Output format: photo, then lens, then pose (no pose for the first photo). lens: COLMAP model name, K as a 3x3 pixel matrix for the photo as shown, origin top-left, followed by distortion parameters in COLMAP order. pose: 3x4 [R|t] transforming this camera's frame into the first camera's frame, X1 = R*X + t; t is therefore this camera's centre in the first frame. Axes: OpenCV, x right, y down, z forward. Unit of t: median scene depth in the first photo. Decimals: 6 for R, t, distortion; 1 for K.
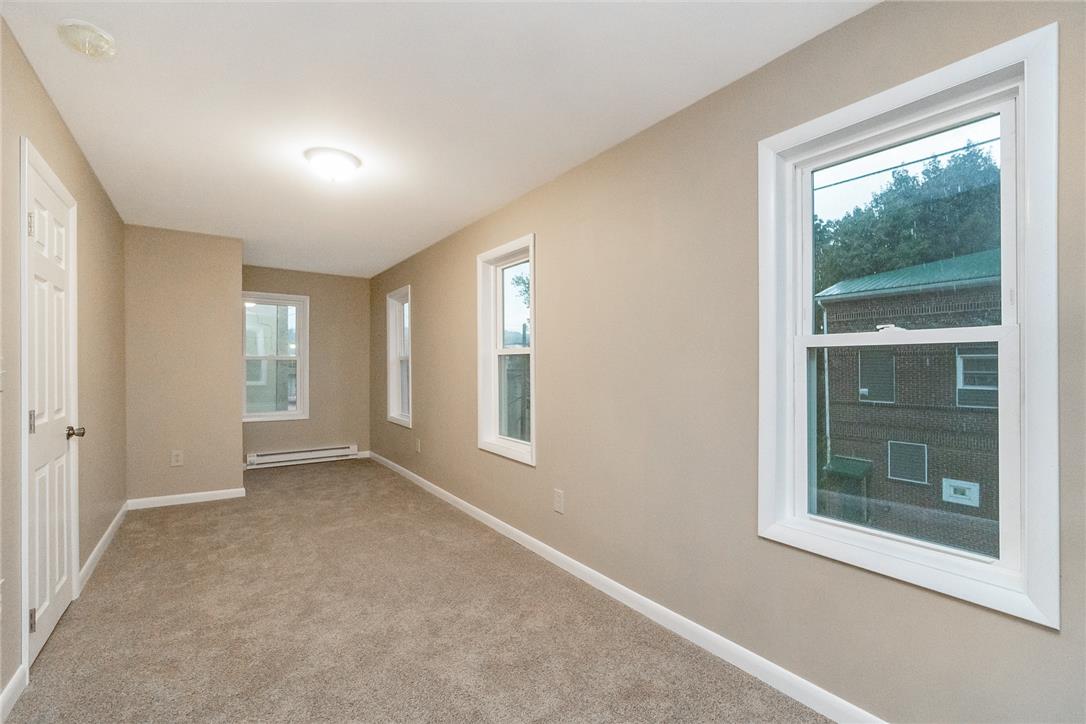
lens RADIAL K [[478.8, 0, 543.8], [0, 478.8, 375.1], [0, 0, 1]] dist [-0.002798, 0.000085]
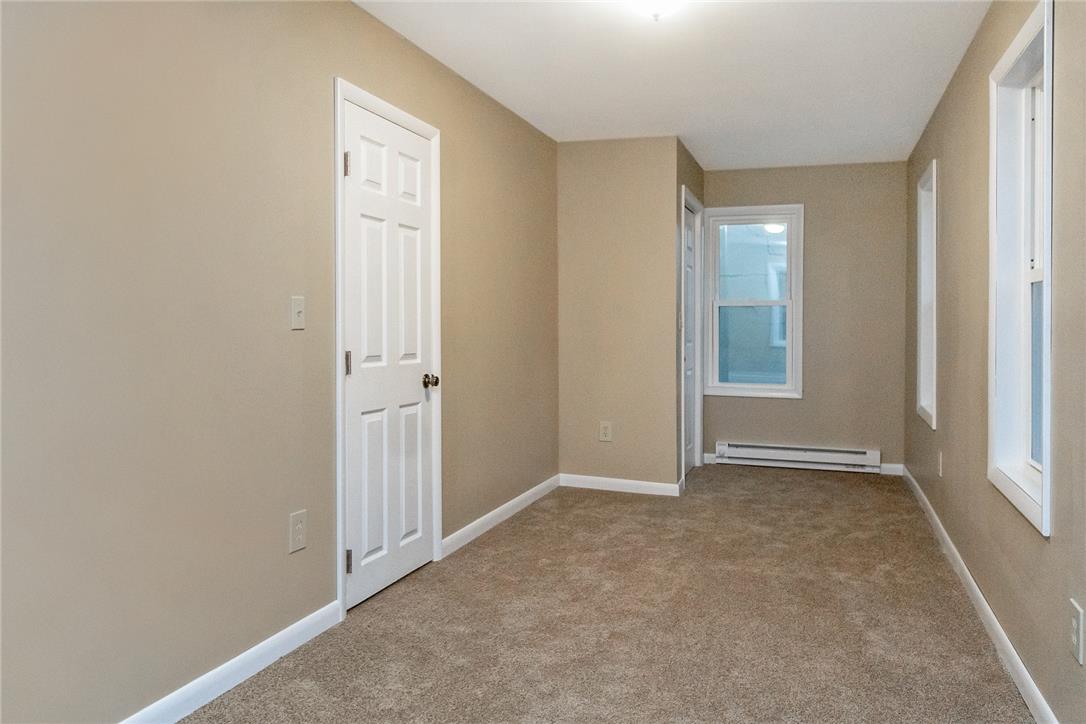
lens RADIAL K [[783.8, 0, 544.4], [0, 783.8, 349.3], [0, 0, 1]] dist [-0.005877, 0.000223]
pose [[0.575879, 0.029150, -0.817015, 0.248709], [-0.017396, 0.999575, 0.023401, 0.012040], [0.817350, 0.000737, 0.576142, 0.194042]]
